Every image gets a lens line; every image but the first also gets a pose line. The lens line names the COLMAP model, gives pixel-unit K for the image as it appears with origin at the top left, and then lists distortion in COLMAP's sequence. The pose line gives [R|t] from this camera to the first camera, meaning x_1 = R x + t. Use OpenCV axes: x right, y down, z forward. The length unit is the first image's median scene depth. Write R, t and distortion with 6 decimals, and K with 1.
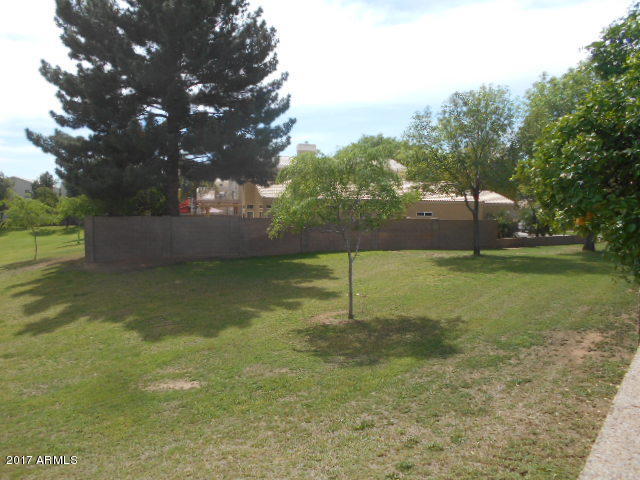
lens RADIAL K [[502.3, 0, 310.7], [0, 502.3, 233.4], [0, 0, 1]] dist [-0.056083, 0.076539]
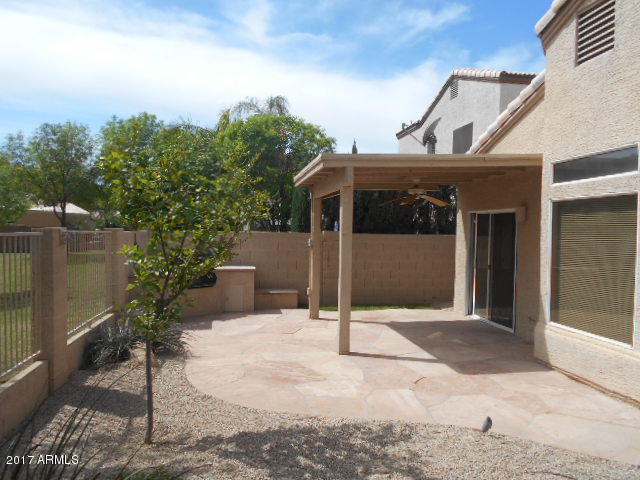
lens RADIAL K [[499.3, 0, 313.4], [0, 499.3, 244.8], [0, 0, 1]] dist [-0.052108, 0.078392]
pose [[0.679994, -0.021038, 0.732915, -0.159828], [0.021906, 0.999725, 0.008373, 0.023119], [-0.732890, 0.010361, 0.680268, -0.312349]]
